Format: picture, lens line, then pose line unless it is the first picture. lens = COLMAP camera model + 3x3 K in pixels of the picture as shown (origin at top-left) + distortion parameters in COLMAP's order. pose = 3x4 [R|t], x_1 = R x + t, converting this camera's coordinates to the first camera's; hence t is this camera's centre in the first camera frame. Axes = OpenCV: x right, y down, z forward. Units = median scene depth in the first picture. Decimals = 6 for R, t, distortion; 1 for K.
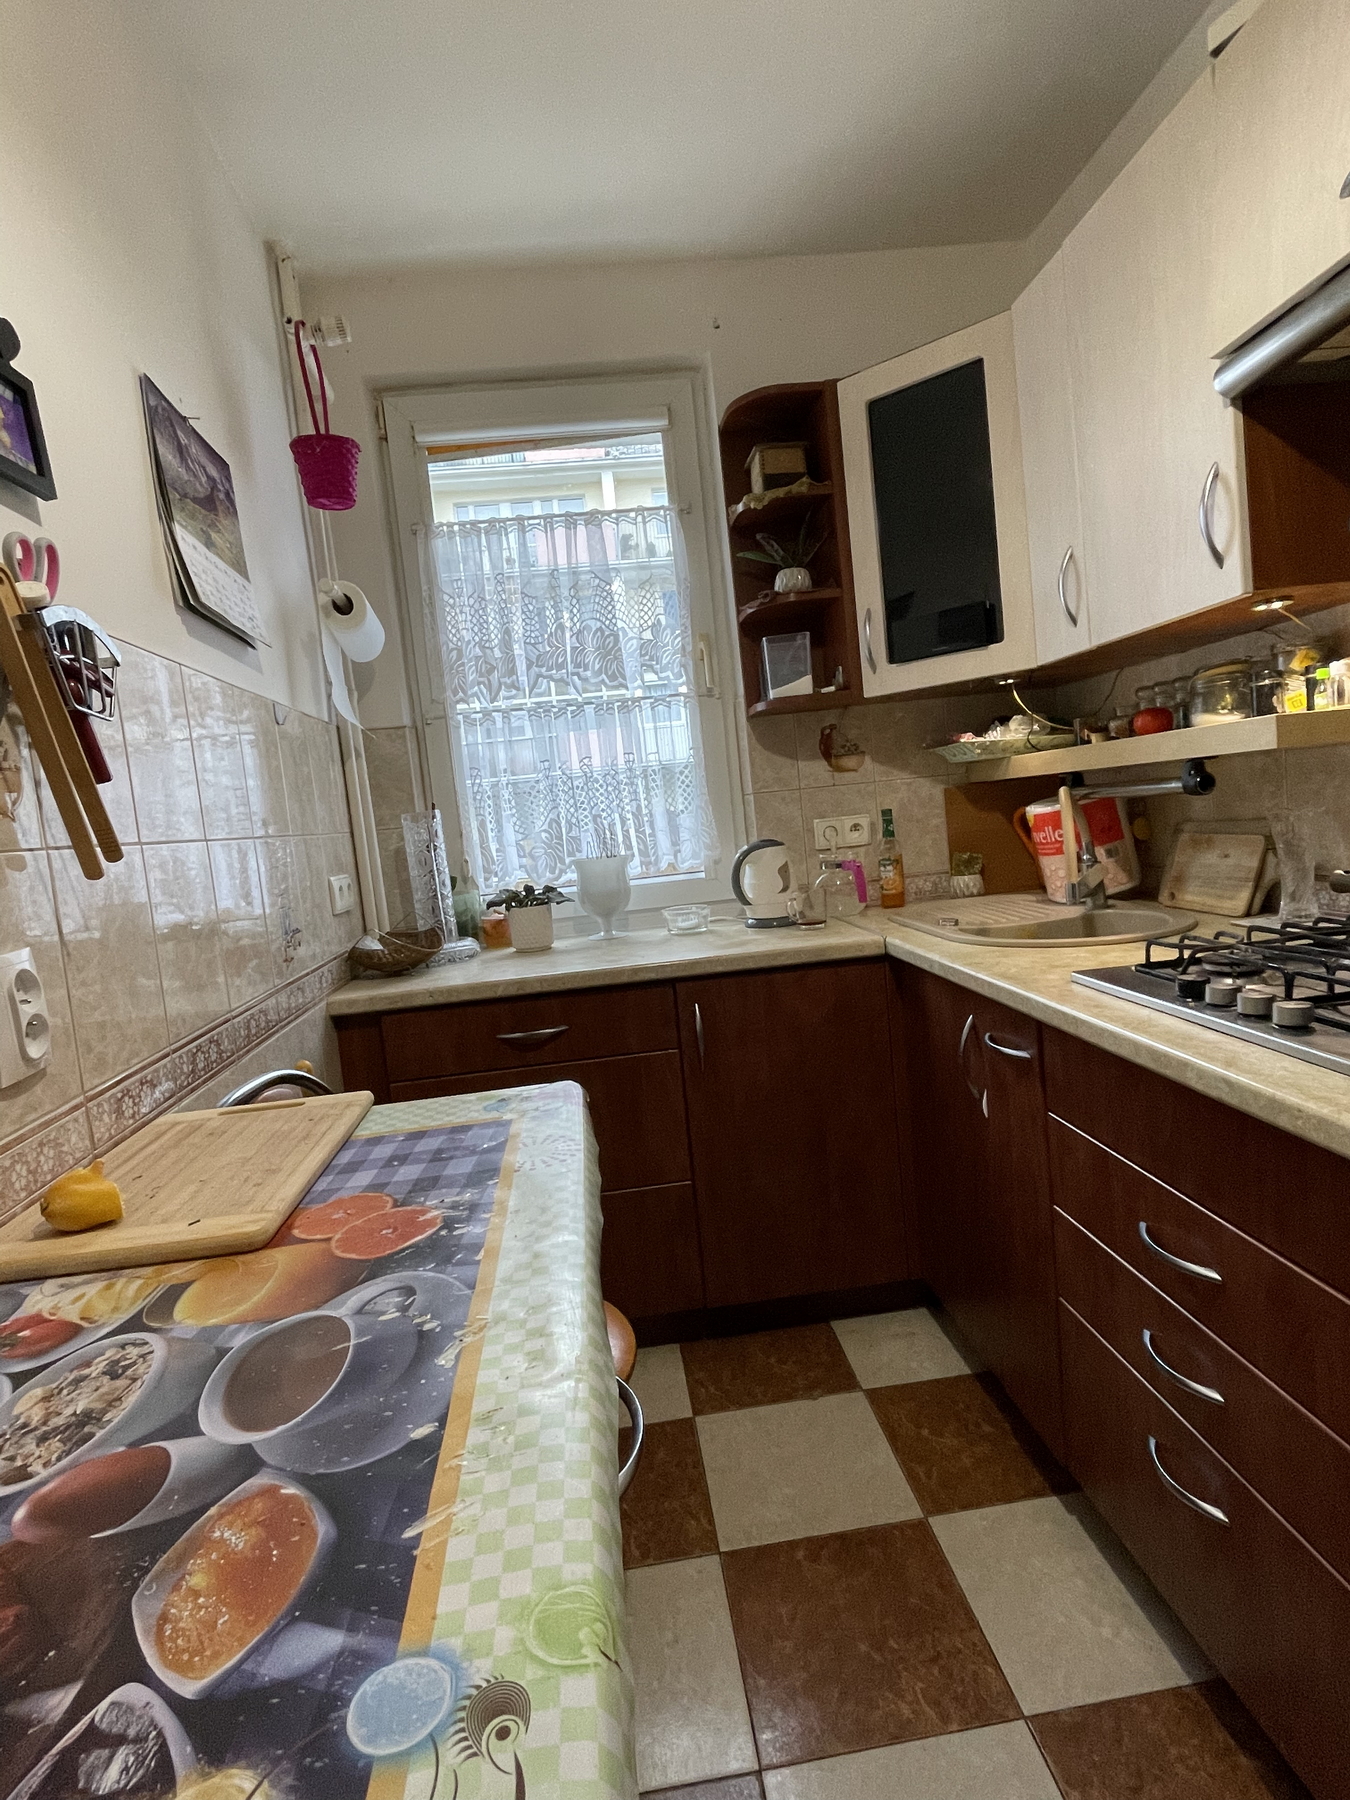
lens RADIAL K [[933.8, 0, 674.8], [0, 933.8, 894.5], [0, 0, 1]] dist [-0.000566, -0.001398]
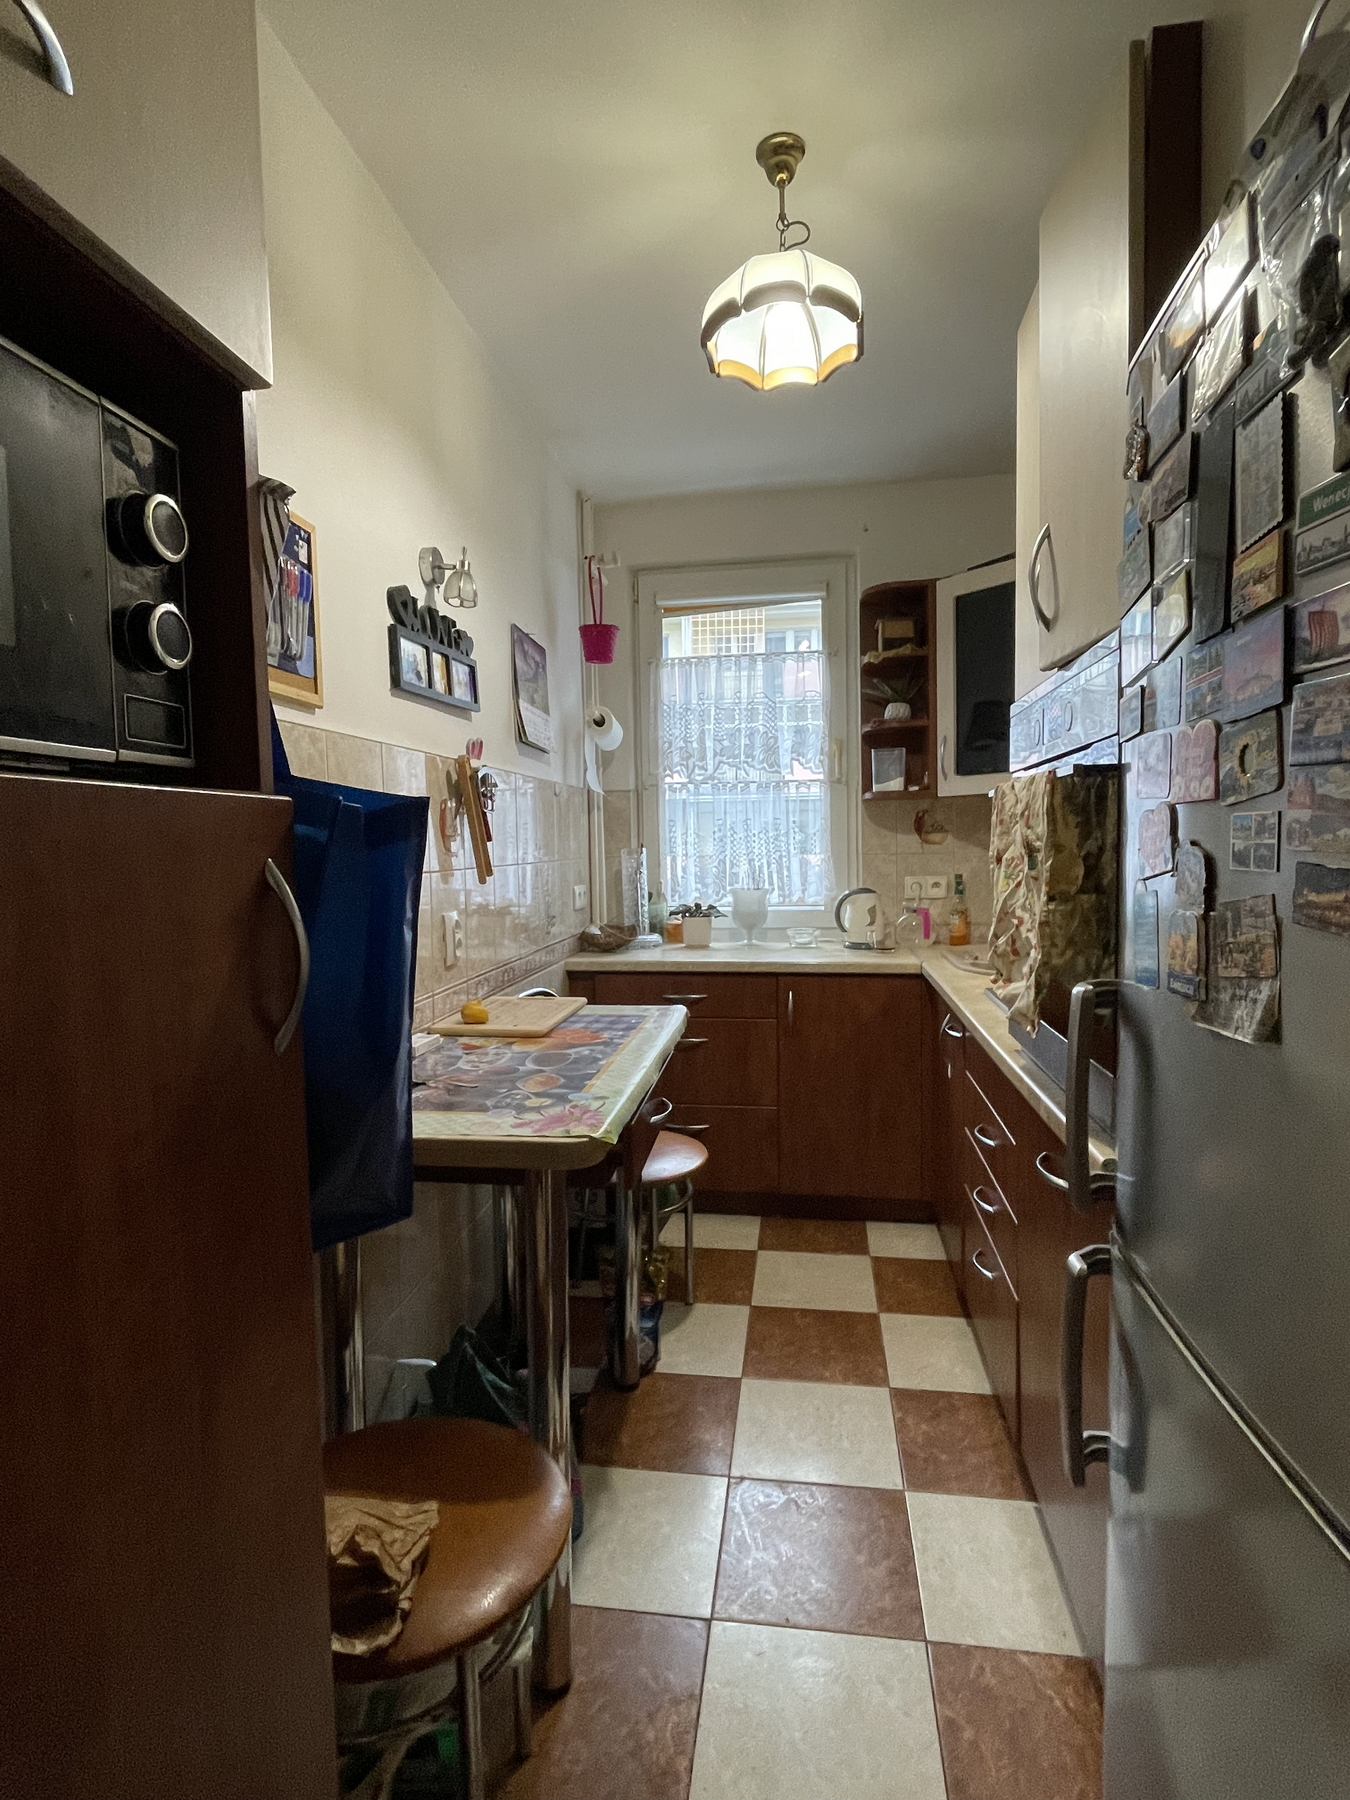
lens RADIAL K [[933.8, 0, 672.5], [0, 933.8, 899.3], [0, 0, 1]] dist [-0.000566, -0.001398]
pose [[0.966857, 0.099228, -0.235248, 0.160243], [-0.102378, 0.994745, -0.001184, -0.010227], [0.233894, 0.025229, 0.971935, -0.479226]]
